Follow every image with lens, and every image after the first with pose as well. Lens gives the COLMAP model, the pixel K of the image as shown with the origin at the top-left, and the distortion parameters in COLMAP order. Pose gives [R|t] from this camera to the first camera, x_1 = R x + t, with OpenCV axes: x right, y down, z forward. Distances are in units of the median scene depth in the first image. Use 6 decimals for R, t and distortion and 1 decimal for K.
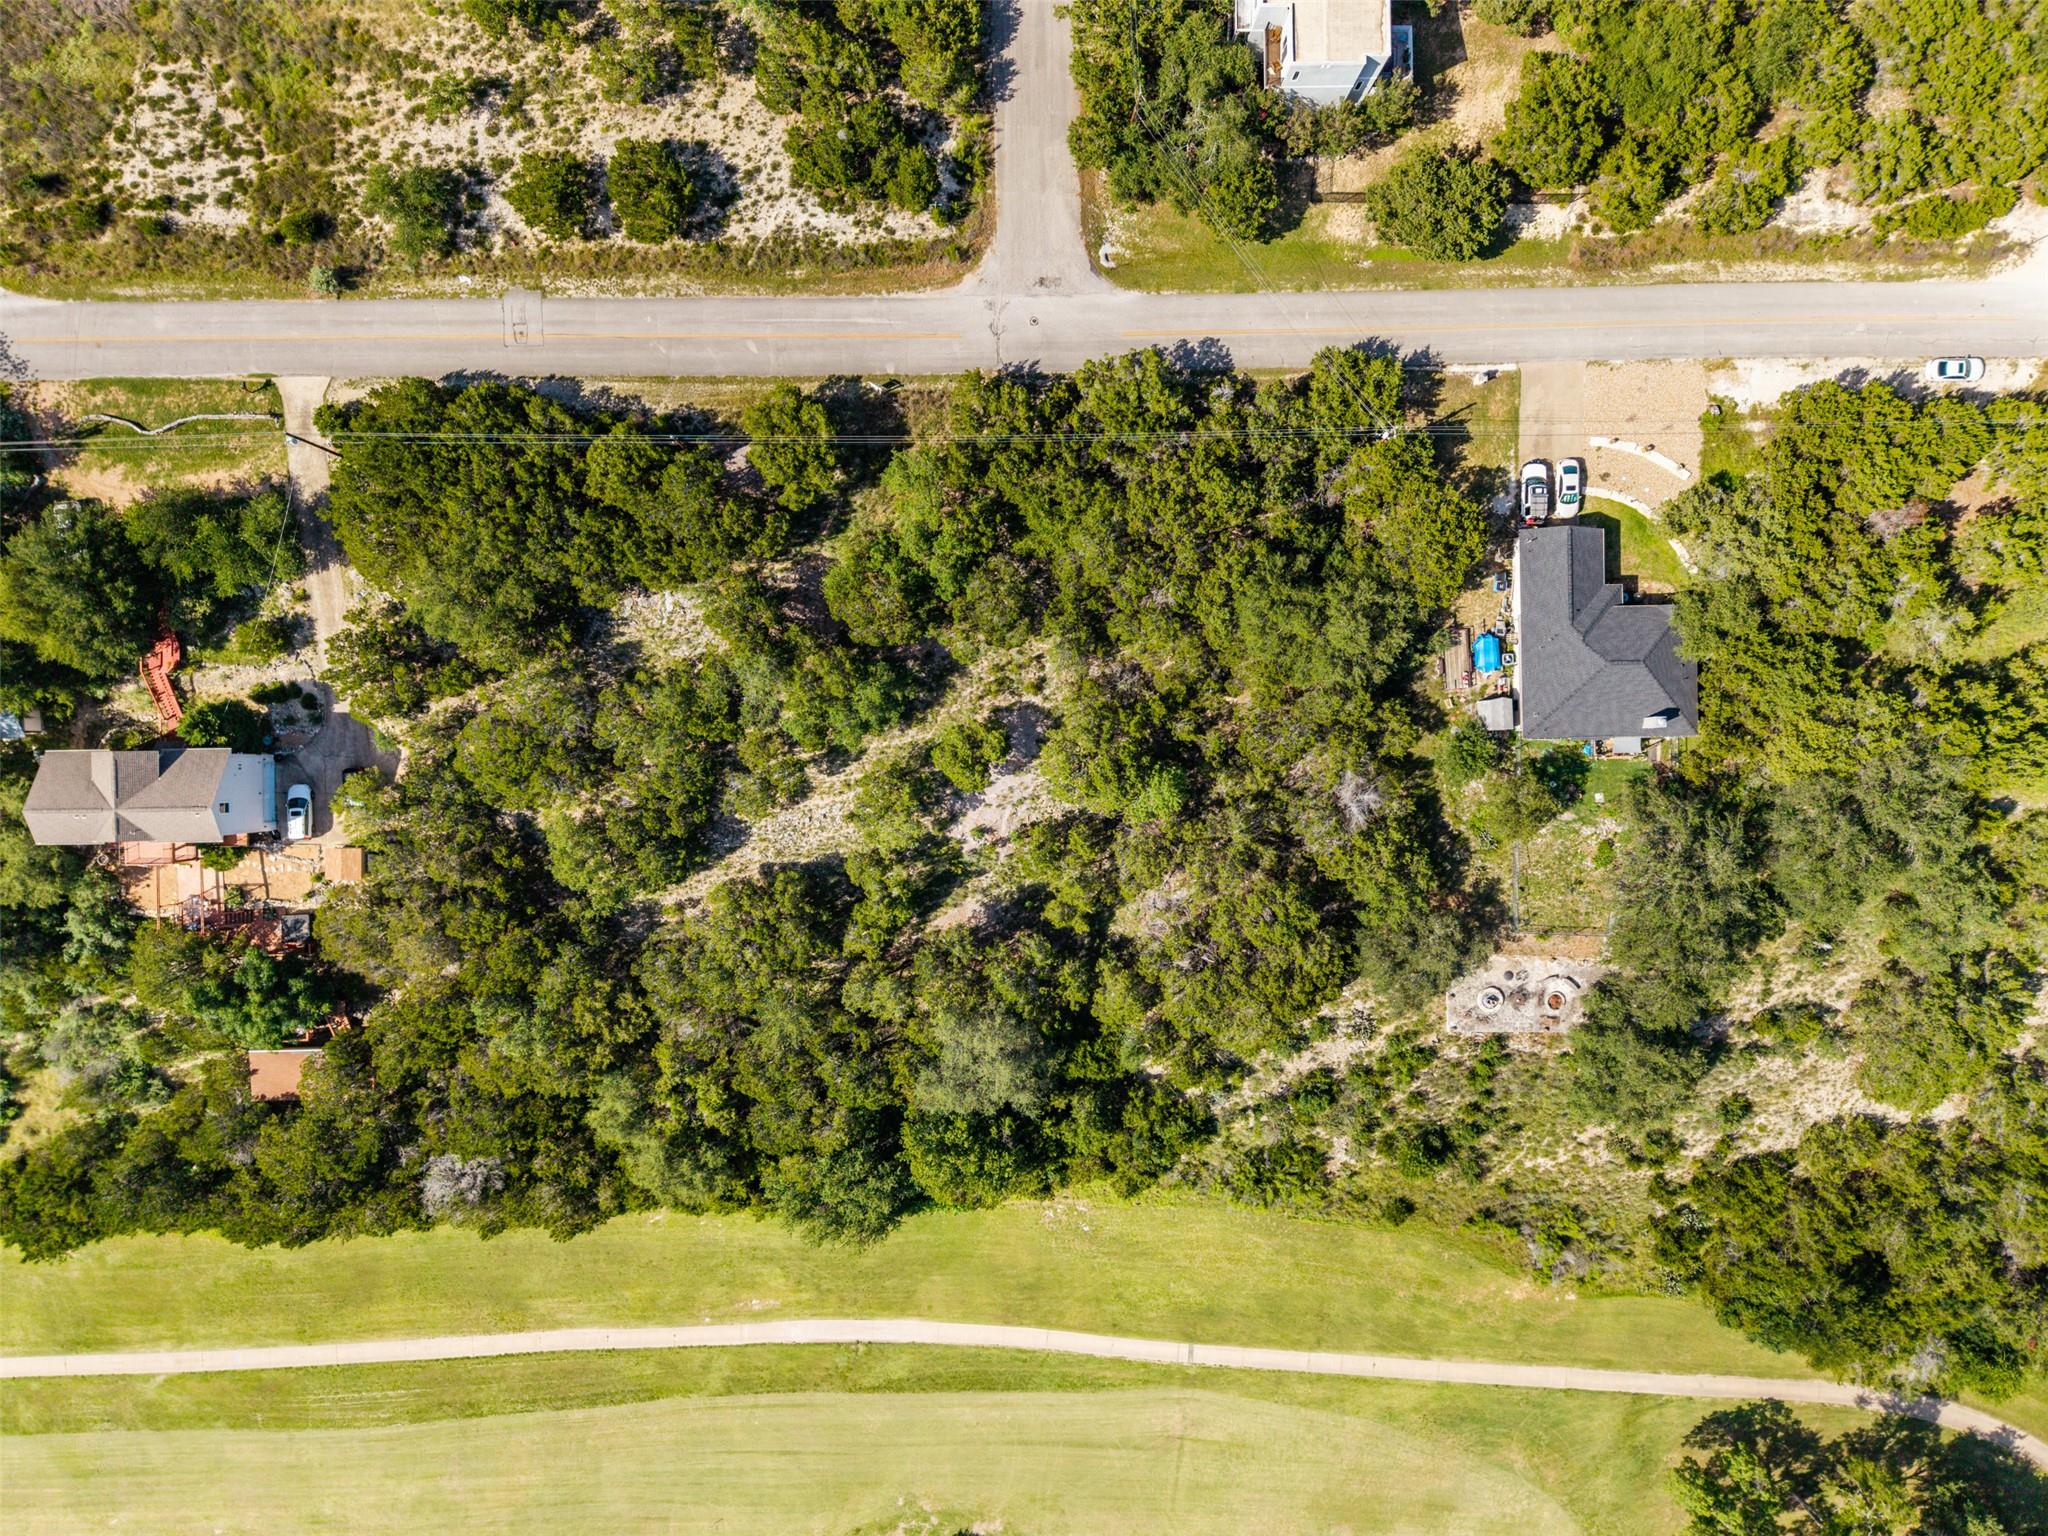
lens RADIAL K [[1370.3, 0, 1016.5], [0, 1370.3, 771.2], [0, 0, 1]] dist [0.012379, -0.009349]
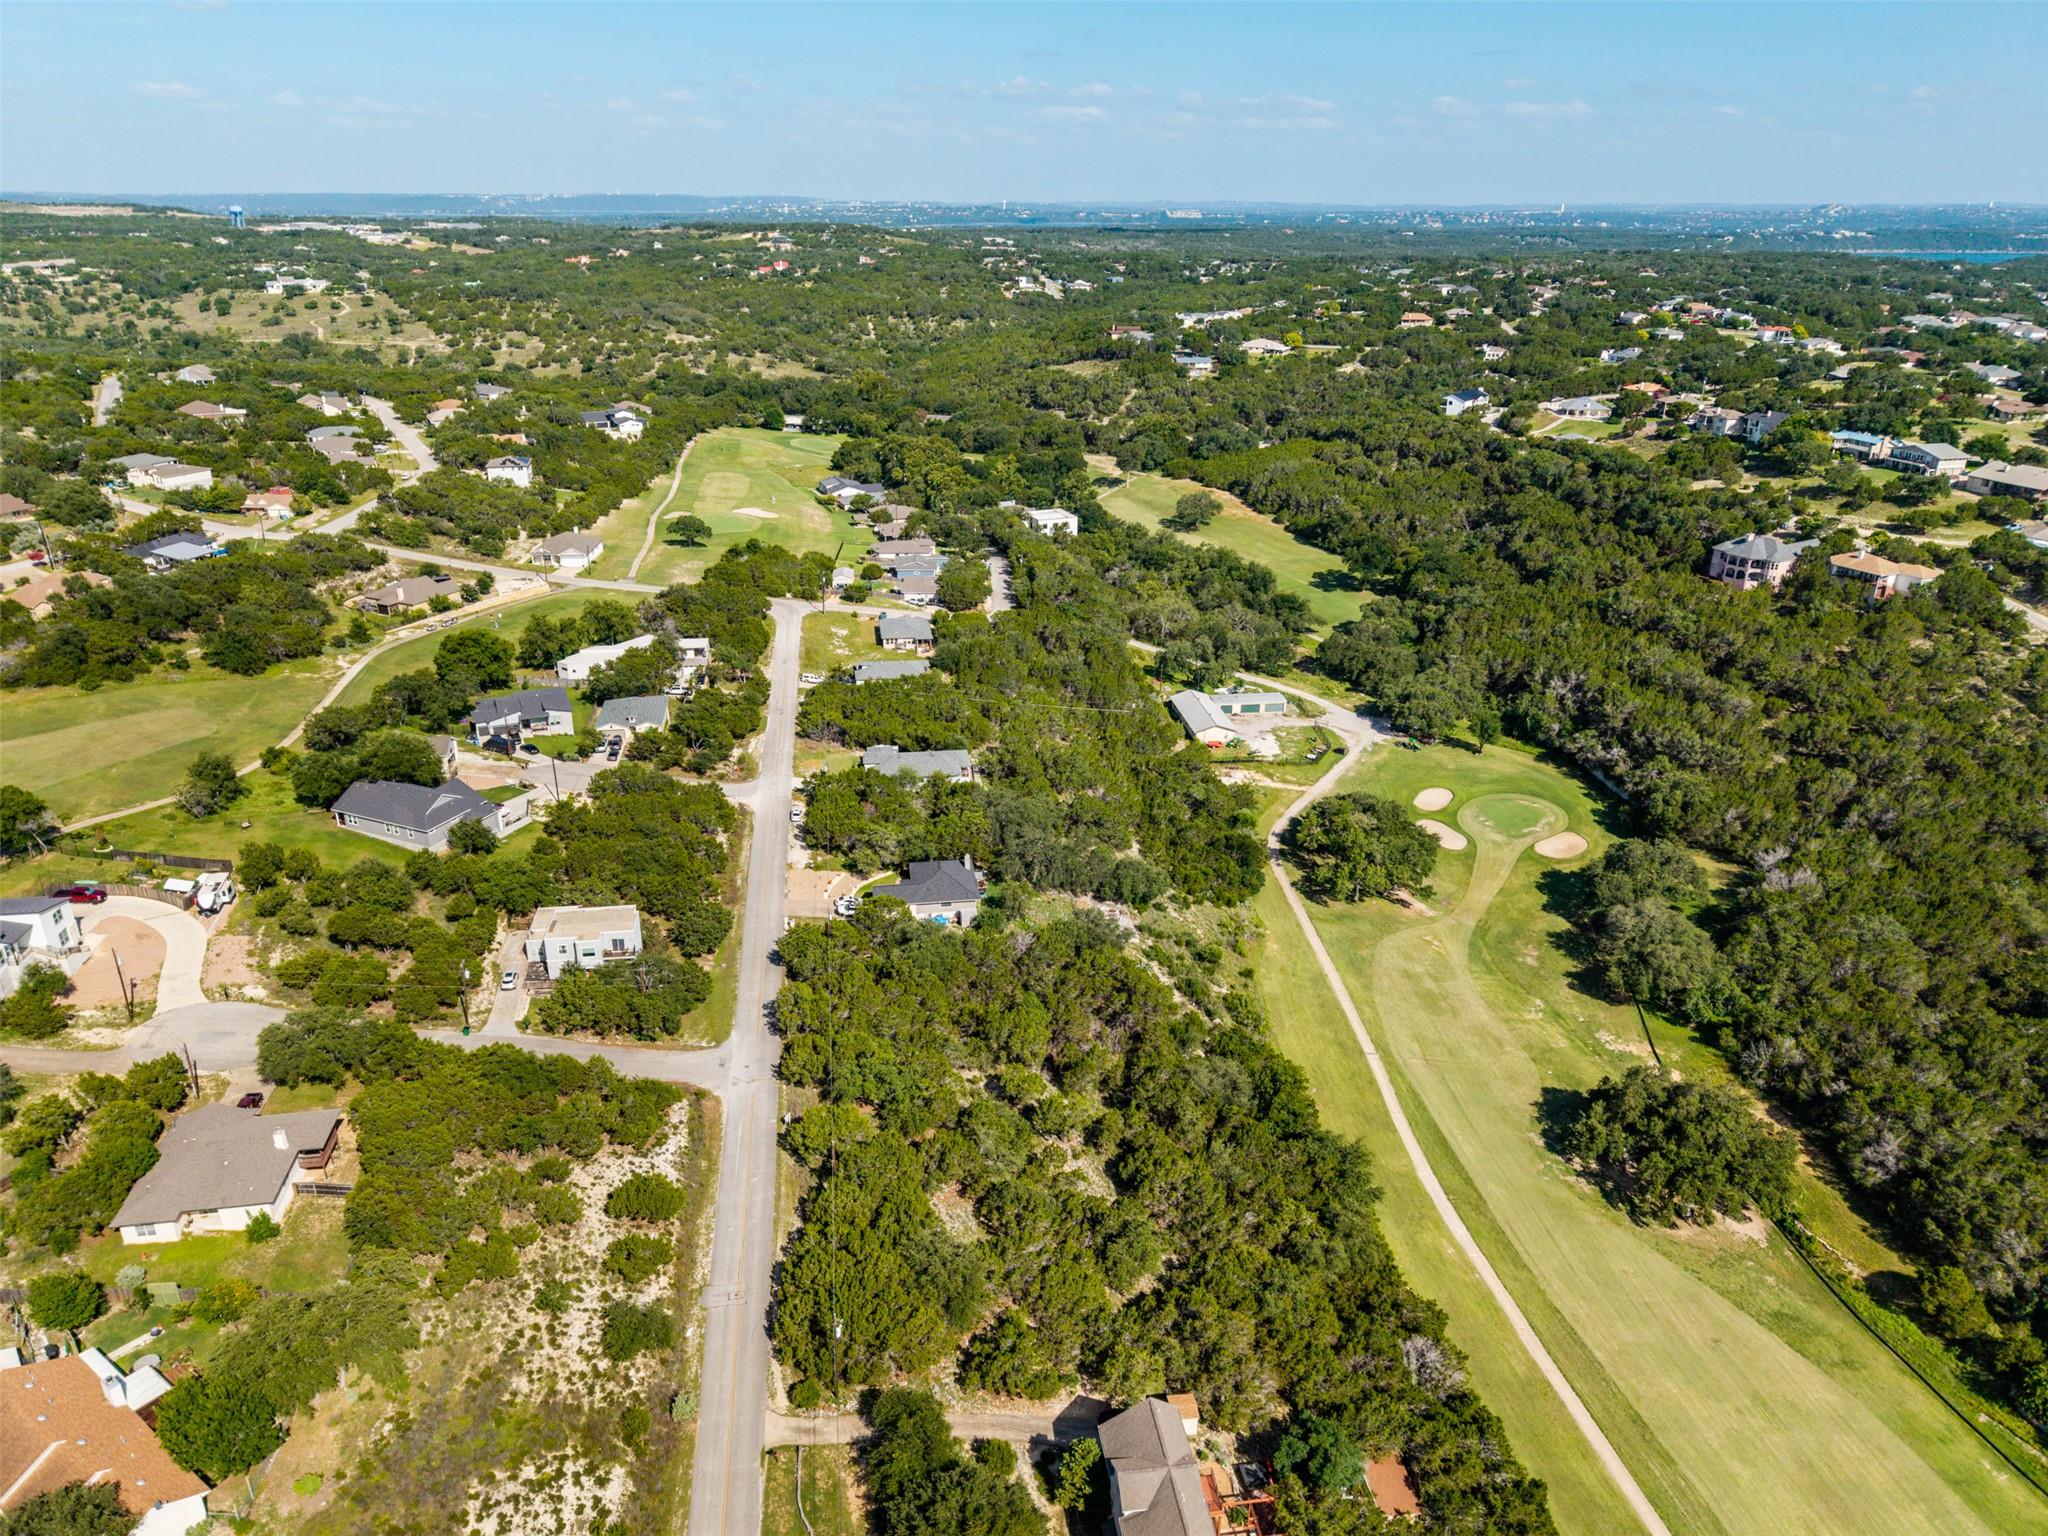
lens RADIAL K [[1370.3, 0, 1016.5], [0, 1370.3, 771.2], [0, 0, 1]] dist [0.012379, -0.009349]
pose [[-0.118794, -0.405016, 0.906559, -1.287844], [0.992904, -0.043392, 0.110723, -0.174337], [-0.005507, 0.913279, 0.407297, 0.040555]]
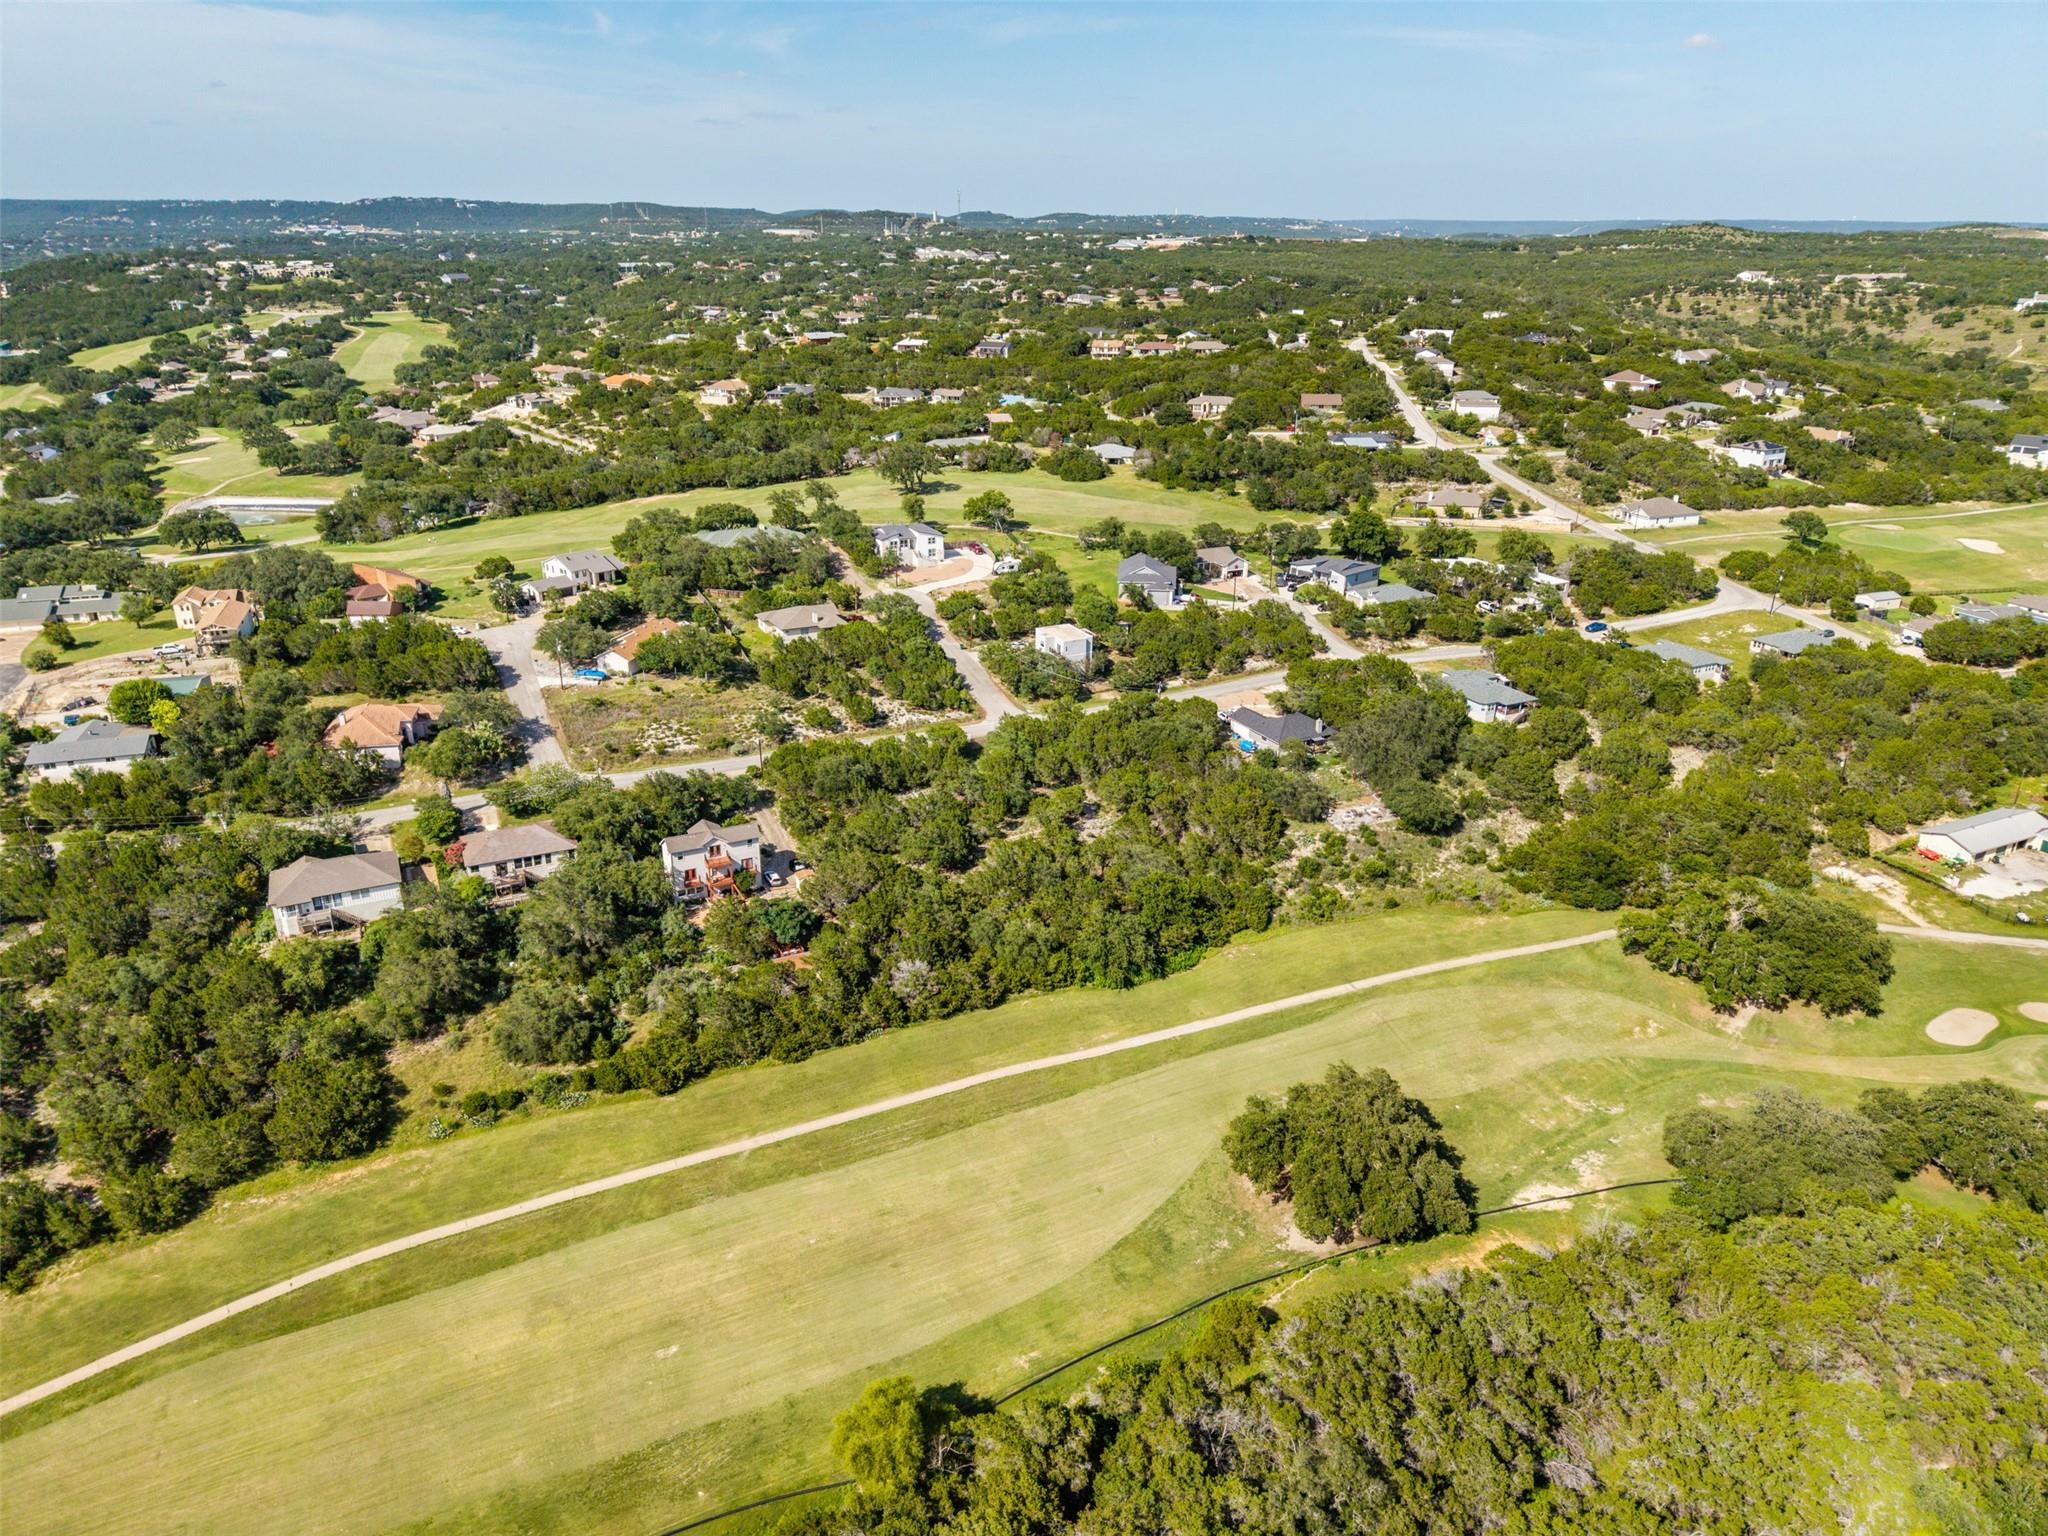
lens RADIAL K [[1363.8, 0, 1017.3], [0, 1363.8, 768.5], [0, 0, 1]] dist [0.044191, -0.060199]
pose [[0.908124, -0.173617, 0.381010, -0.907690], [0.418291, 0.335858, -0.843939, 1.723425], [0.018557, 0.925774, 0.377623, 0.147588]]
